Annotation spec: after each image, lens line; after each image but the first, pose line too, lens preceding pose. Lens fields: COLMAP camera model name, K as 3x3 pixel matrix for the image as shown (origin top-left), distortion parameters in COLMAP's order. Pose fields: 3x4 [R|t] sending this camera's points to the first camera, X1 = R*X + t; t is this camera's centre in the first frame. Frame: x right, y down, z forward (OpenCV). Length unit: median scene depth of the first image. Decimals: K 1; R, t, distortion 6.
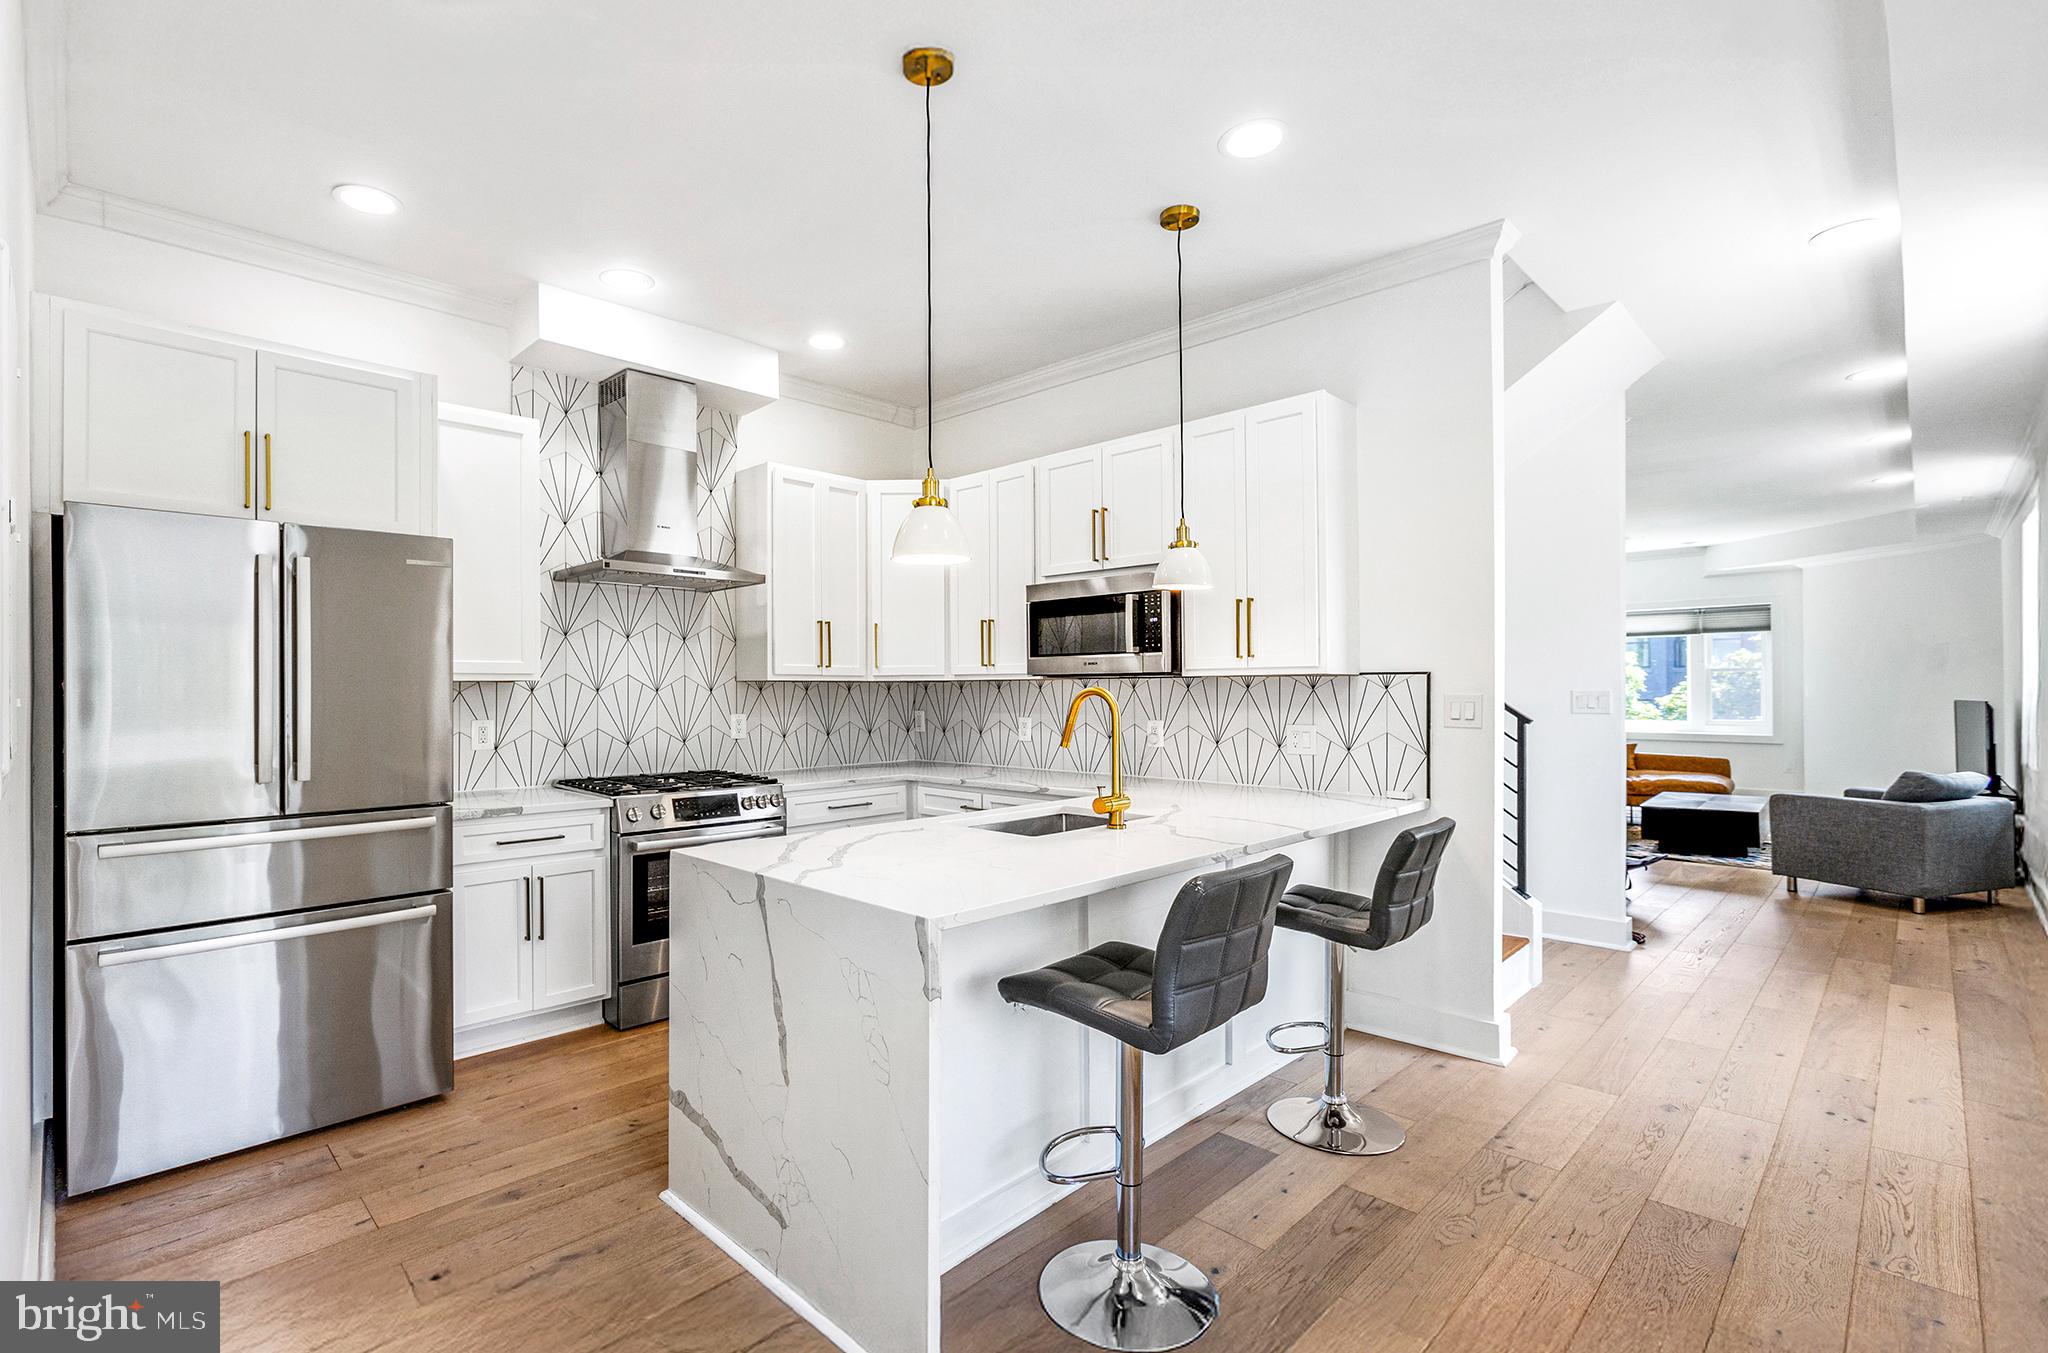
lens RADIAL K [[935.6, 0, 1026.9], [0, 935.6, 680.3], [0, 0, 1]] dist [0.000867, 0.000887]
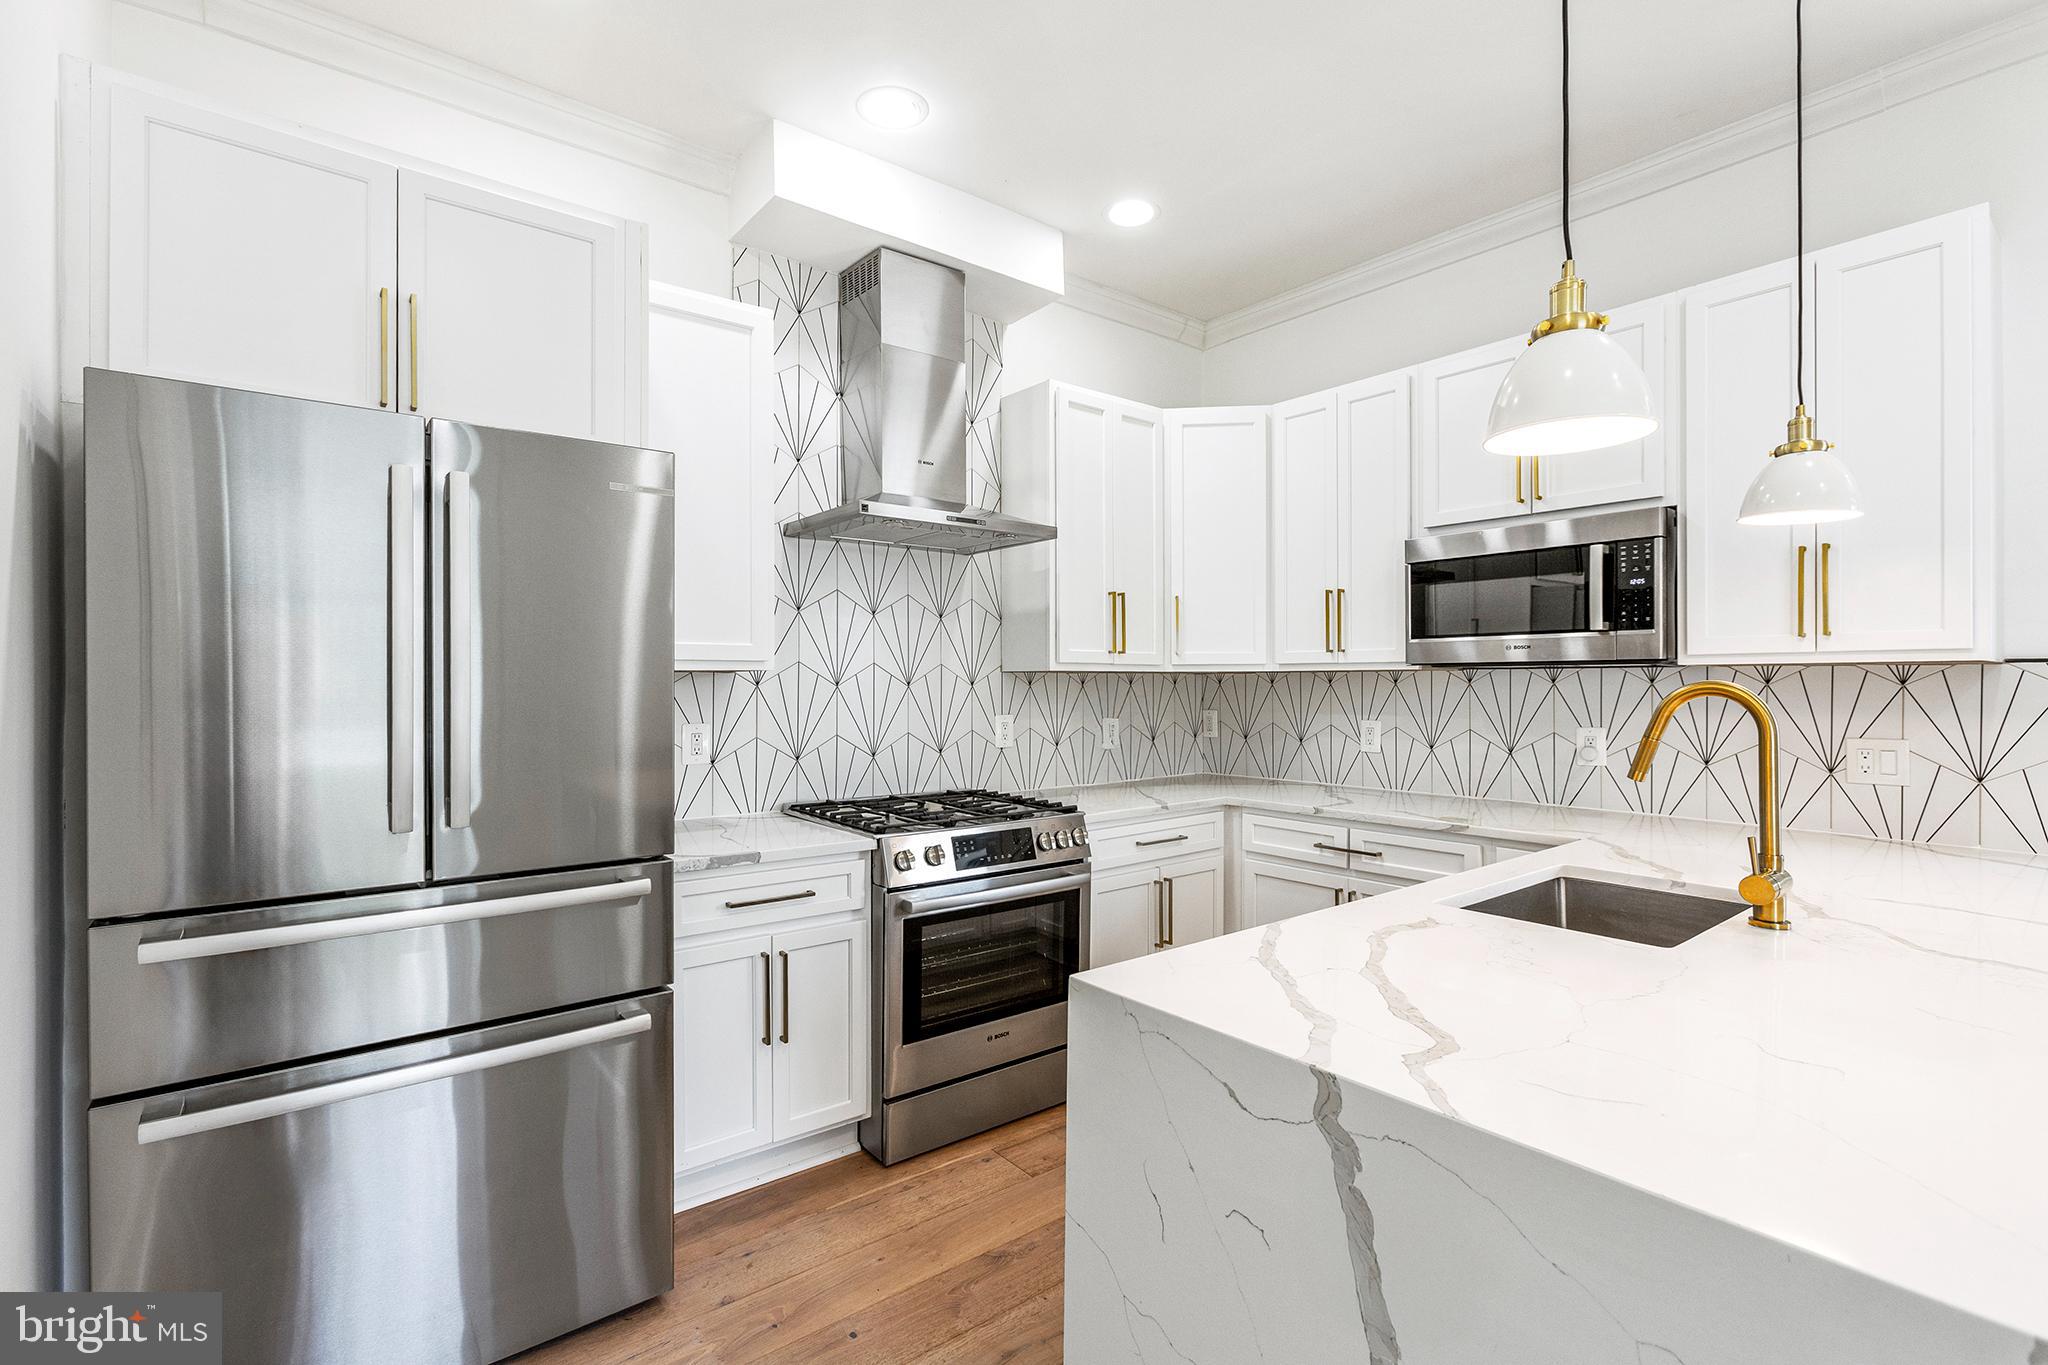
lens RADIAL K [[949.5, 0, 1074.1], [0, 949.5, 671.6], [0, 0, 1]] dist [-0.003449, 0.002766]
pose [[0.994493, 0.001295, -0.104792, -0.197159], [-0.001416, 0.999998, -0.001082, 0.001695], [0.104790, 0.001224, 0.994494, 0.273964]]
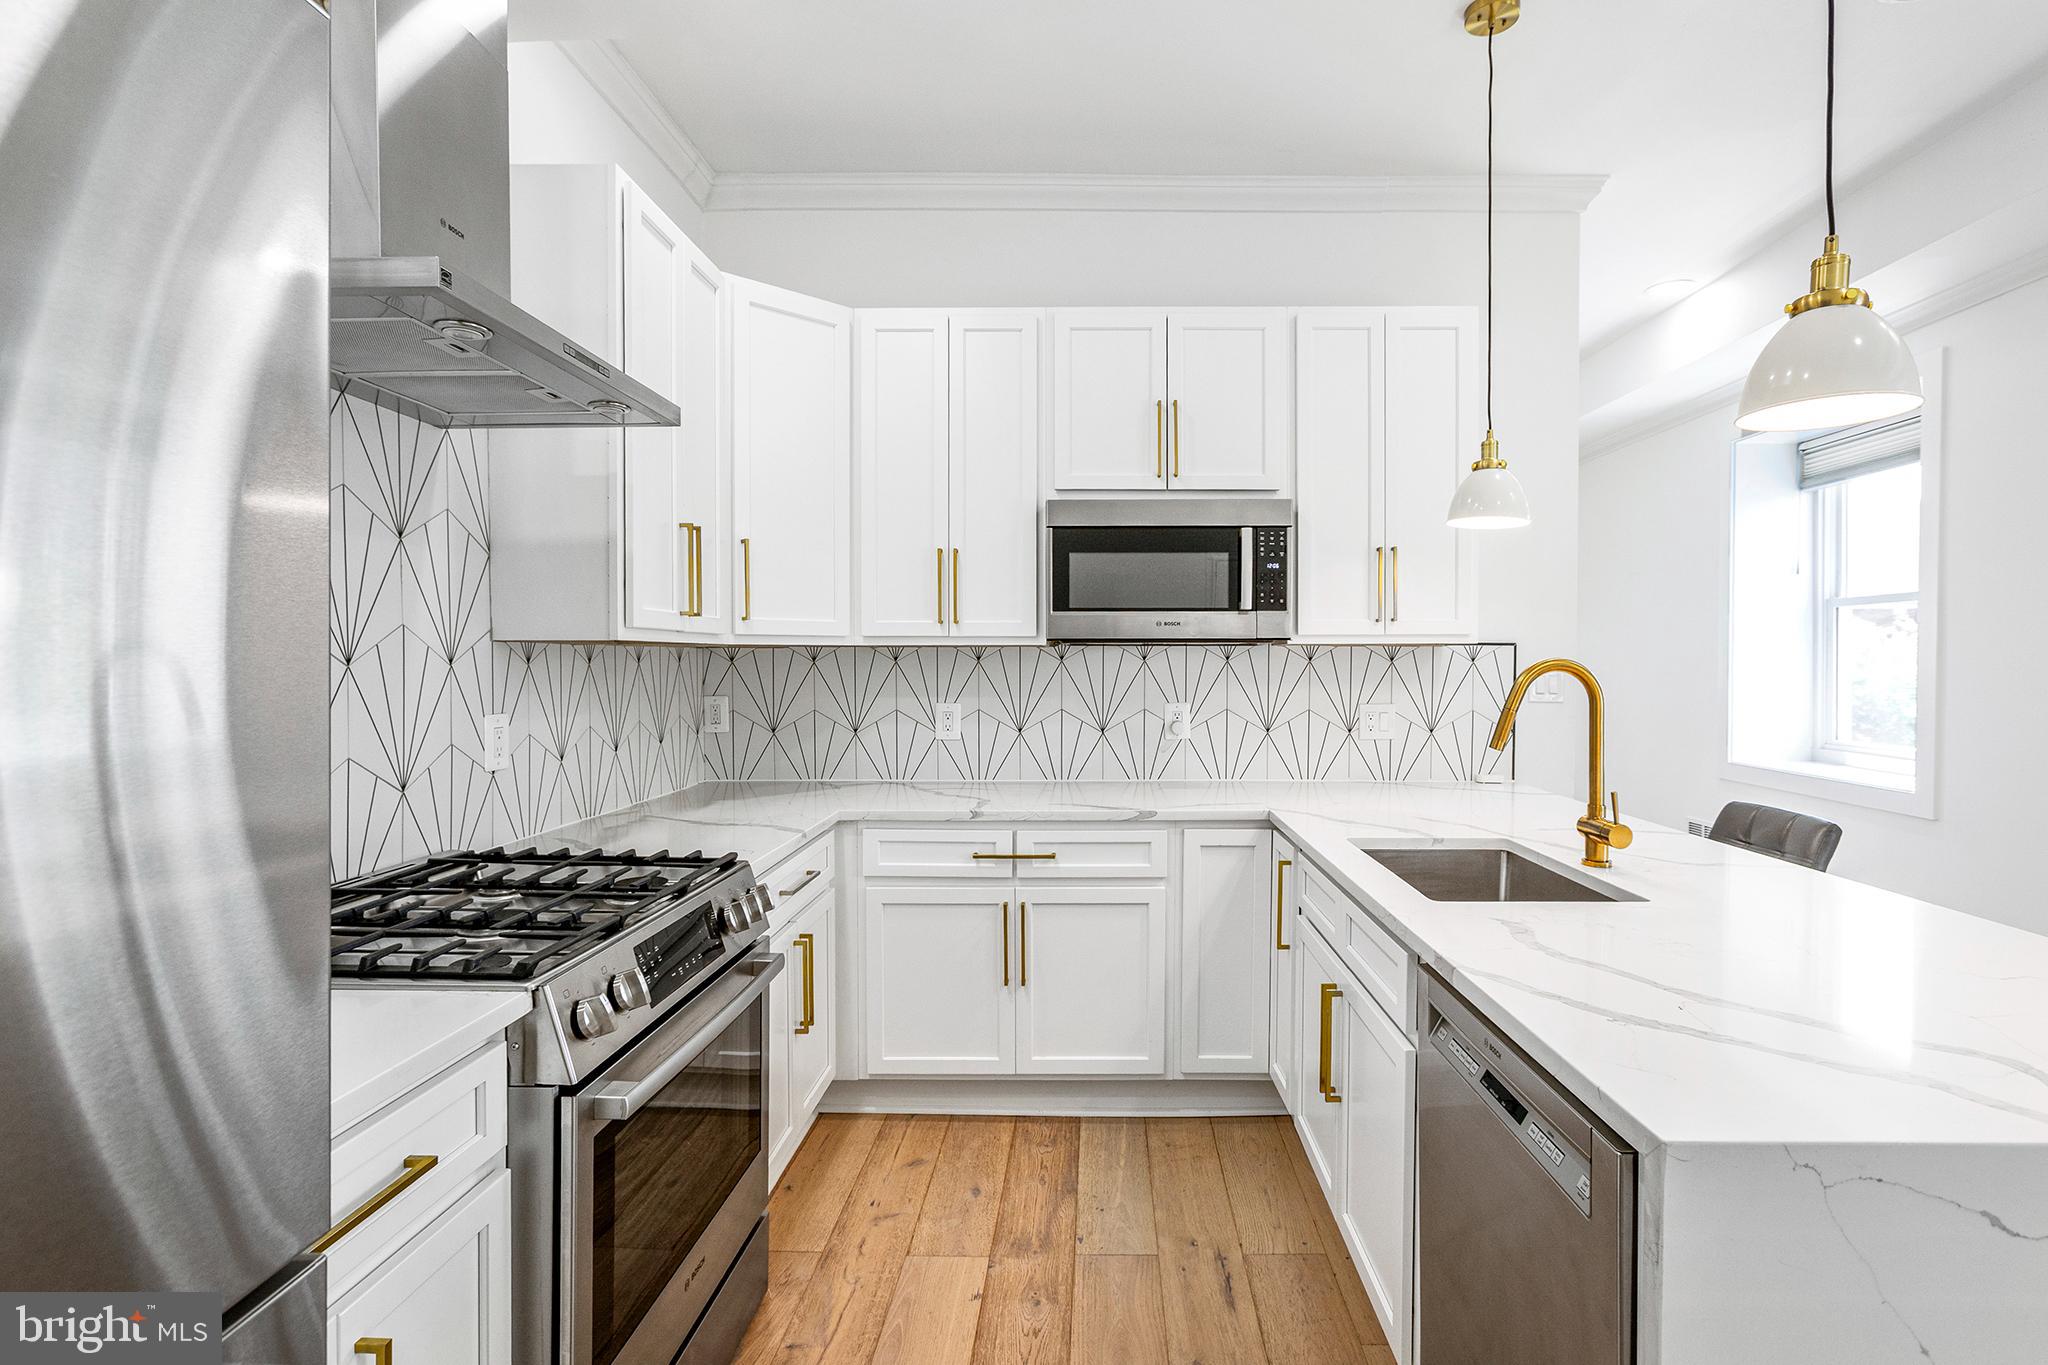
lens RADIAL K [[949.5, 0, 1050.9], [0, 949.5, 658.7], [0, 0, 1]] dist [-0.003449, 0.002766]
pose [[0.726585, 0.003278, 0.687069, -0.497890], [-0.009271, 0.999944, 0.005034, 0.005410], [-0.687014, -0.010027, 0.726575, 0.578065]]
